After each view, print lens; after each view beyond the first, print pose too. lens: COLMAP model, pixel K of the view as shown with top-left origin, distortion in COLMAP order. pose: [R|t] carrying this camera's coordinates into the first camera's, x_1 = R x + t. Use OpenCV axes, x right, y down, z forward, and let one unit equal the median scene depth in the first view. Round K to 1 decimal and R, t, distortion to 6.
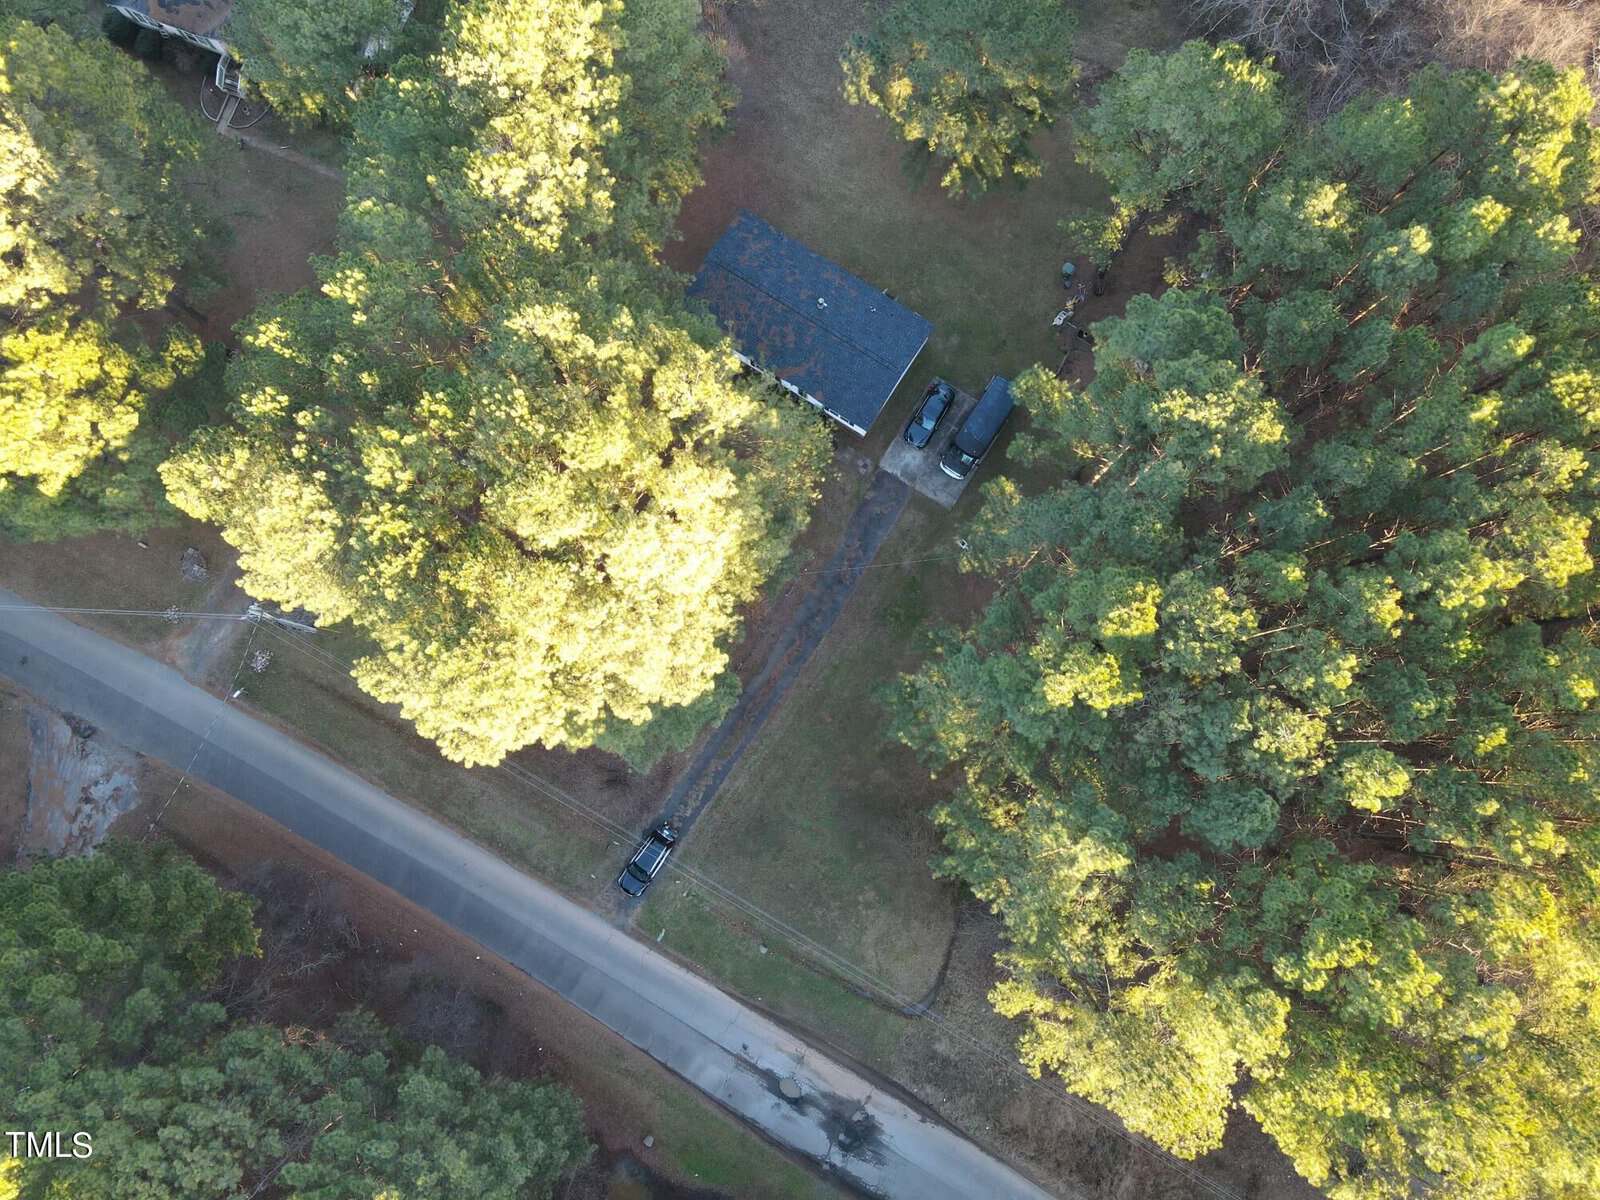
lens RADIAL K [[1273.9, 0, 800.0], [0, 1273.9, 600.0], [0, 0, 1]] dist [-0.002421, -0.000532]
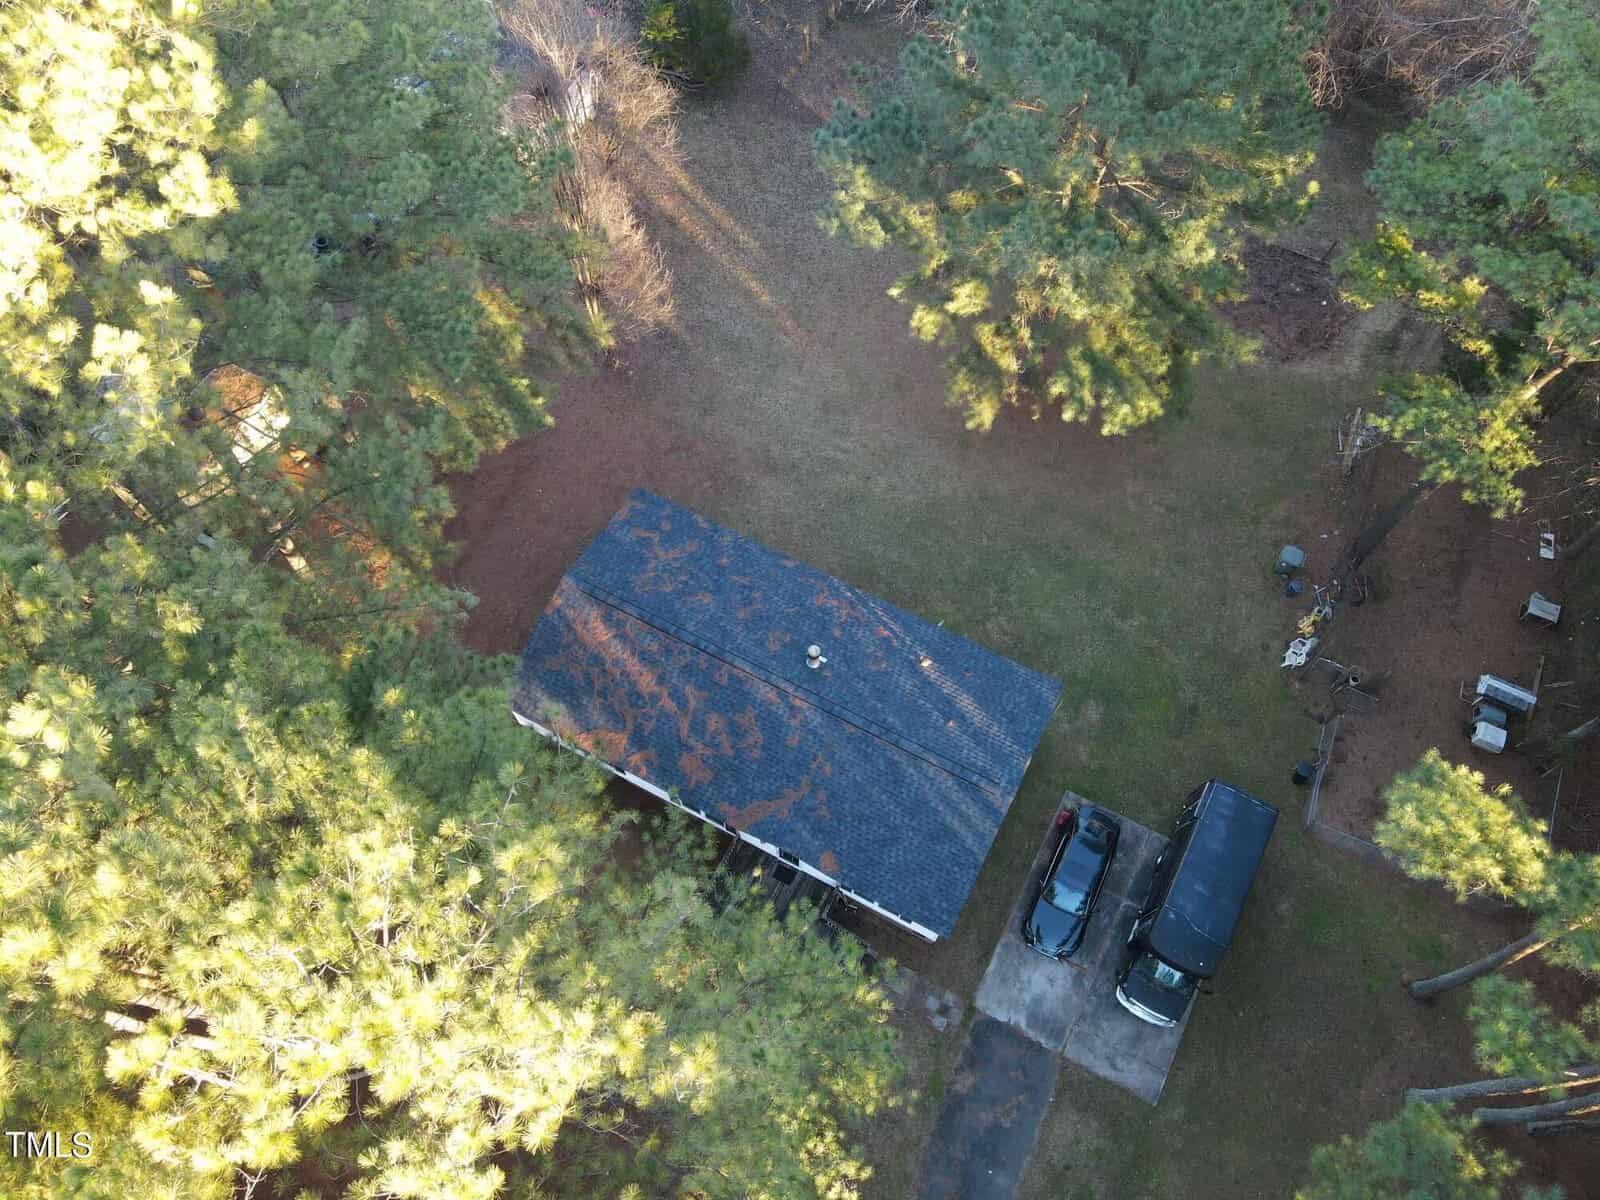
lens RADIAL K [[1273.9, 0, 800.0], [0, 1273.9, 600.0], [0, 0, 1]] dist [-0.002421, -0.000532]
pose [[0.996551, -0.074832, 0.035855, -0.003345], [0.082075, 0.952526, -0.293187, -0.115038], [-0.012213, 0.295119, 0.955382, 0.539925]]
